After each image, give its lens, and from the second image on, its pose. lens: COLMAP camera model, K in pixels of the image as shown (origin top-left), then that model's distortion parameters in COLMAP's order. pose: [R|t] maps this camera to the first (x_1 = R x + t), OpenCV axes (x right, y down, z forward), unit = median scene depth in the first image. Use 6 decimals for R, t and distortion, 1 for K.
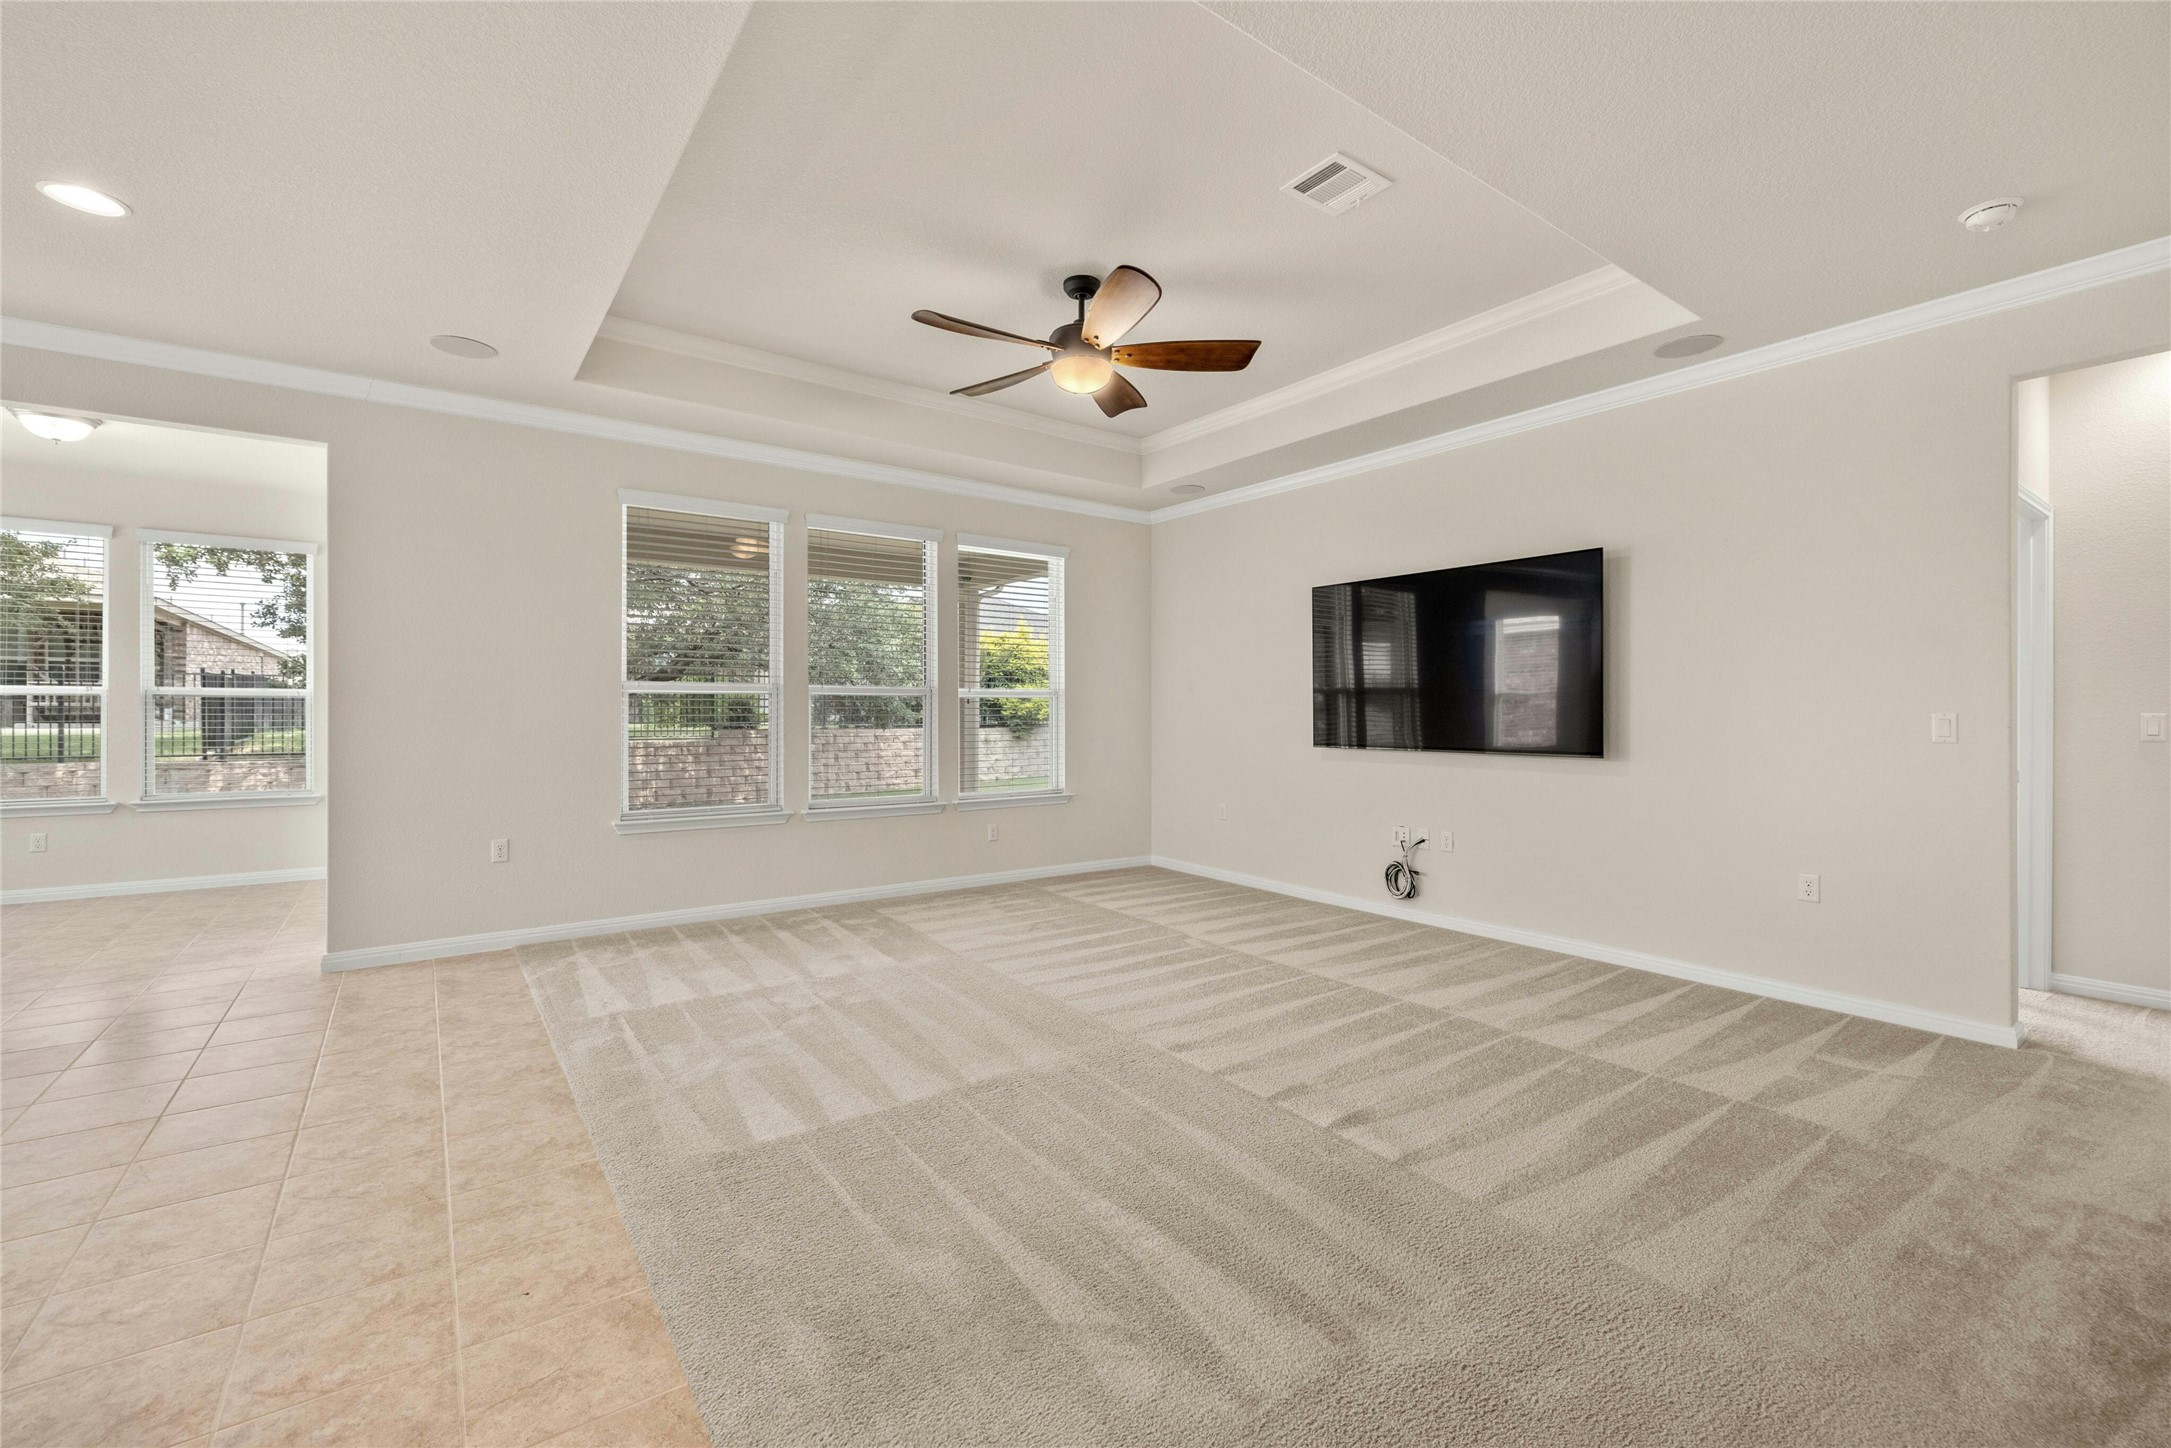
lens RADIAL K [[914.1, 0, 1062.8], [0, 914.1, 714.9], [0, 0, 1]] dist [0.005512, -0.001134]
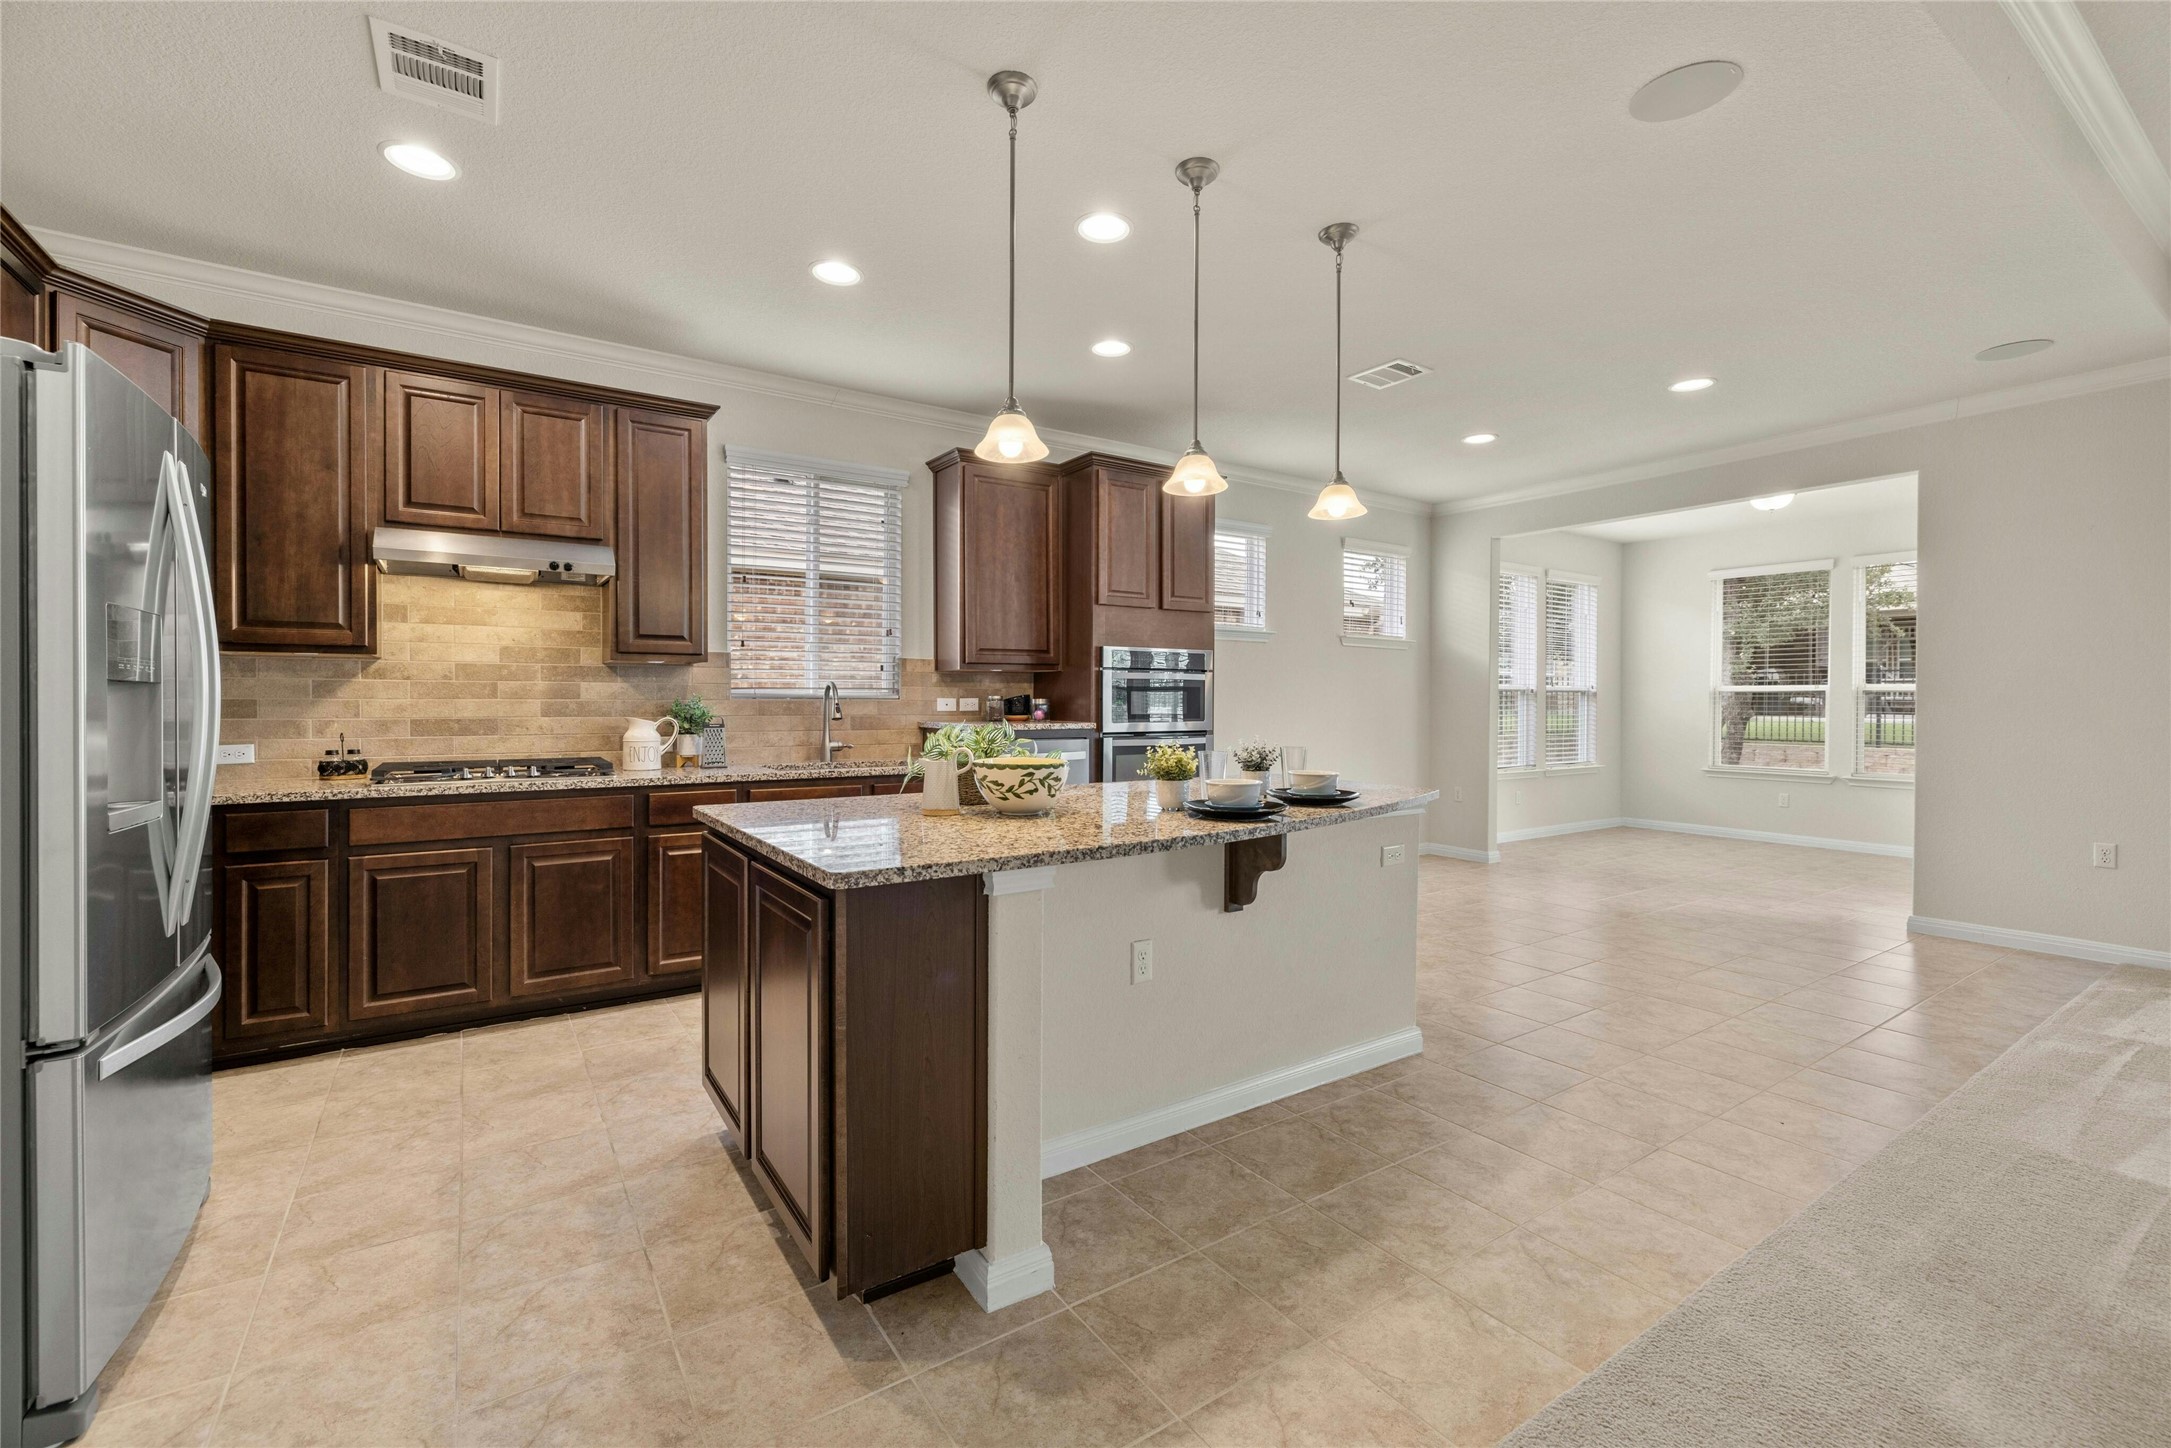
lens RADIAL K [[914.1, 0, 1085.4], [0, 914.1, 703.0], [0, 0, 1]] dist [0.005512, -0.001134]
pose [[-0.021798, 0.000420, -0.999762, 0.155870], [-0.005484, 0.999985, 0.000539, -0.000292], [0.999747, 0.005494, -0.021795, -0.005746]]
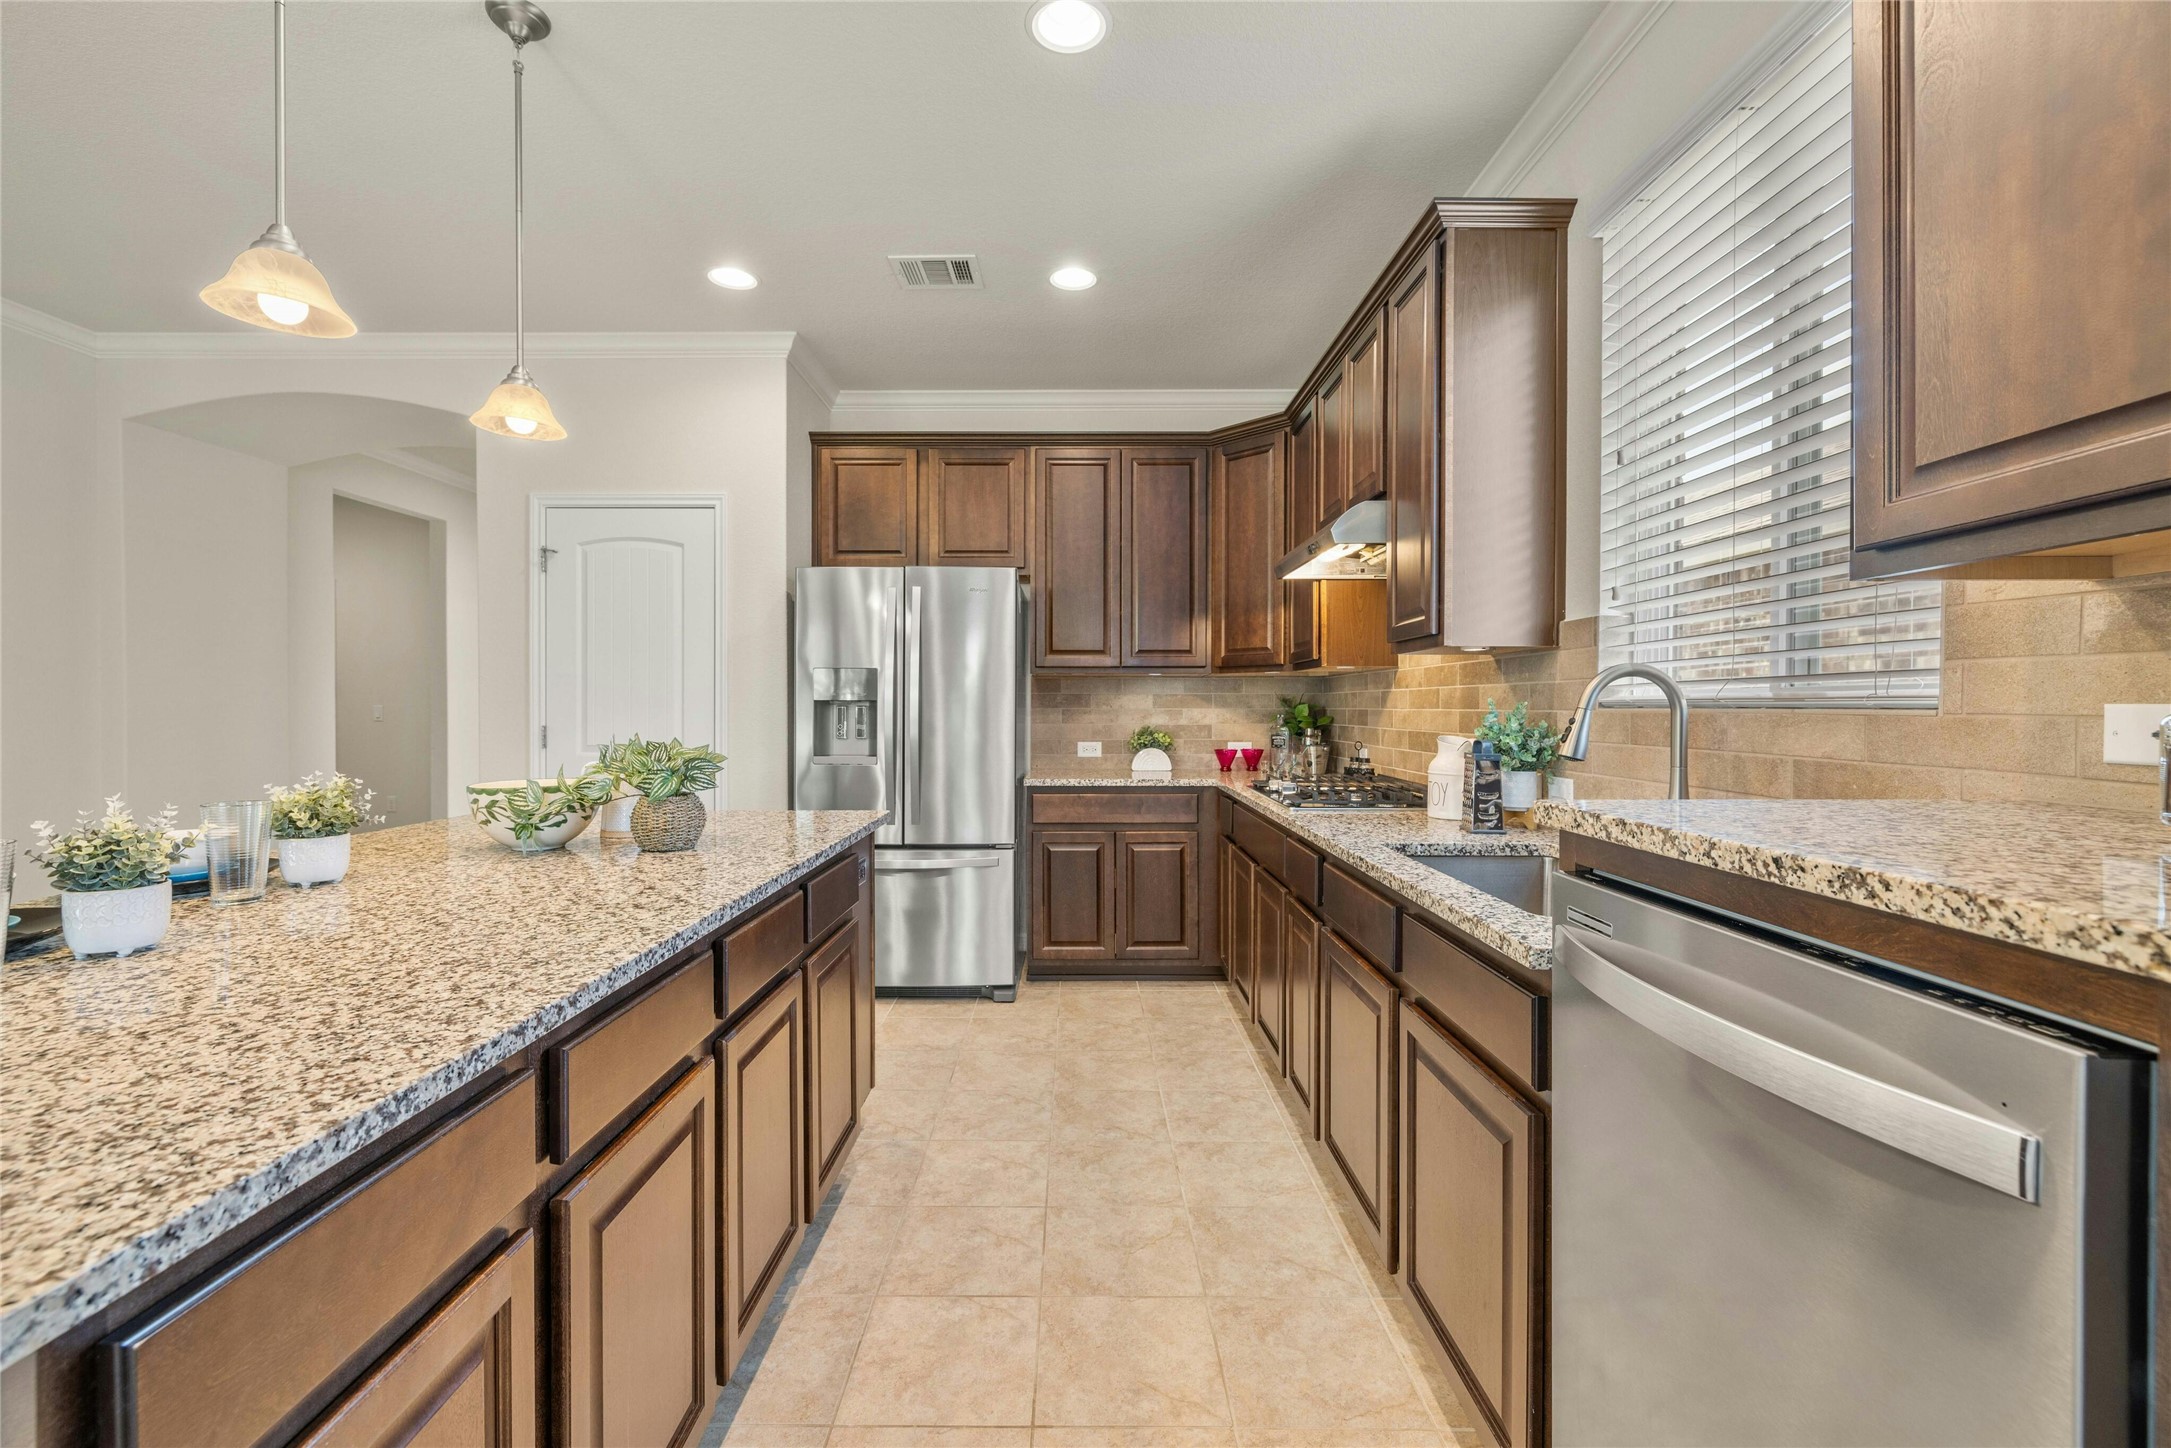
lens RADIAL K [[914.1, 0, 1077.7], [0, 914.1, 705.8], [0, 0, 1]] dist [0.005512, -0.001134]
pose [[-0.815340, -0.000559, 0.578982, -0.294020], [0.000349, 0.999999, 0.001458, -0.001977], [-0.578982, 0.001391, -0.815339, 0.065519]]
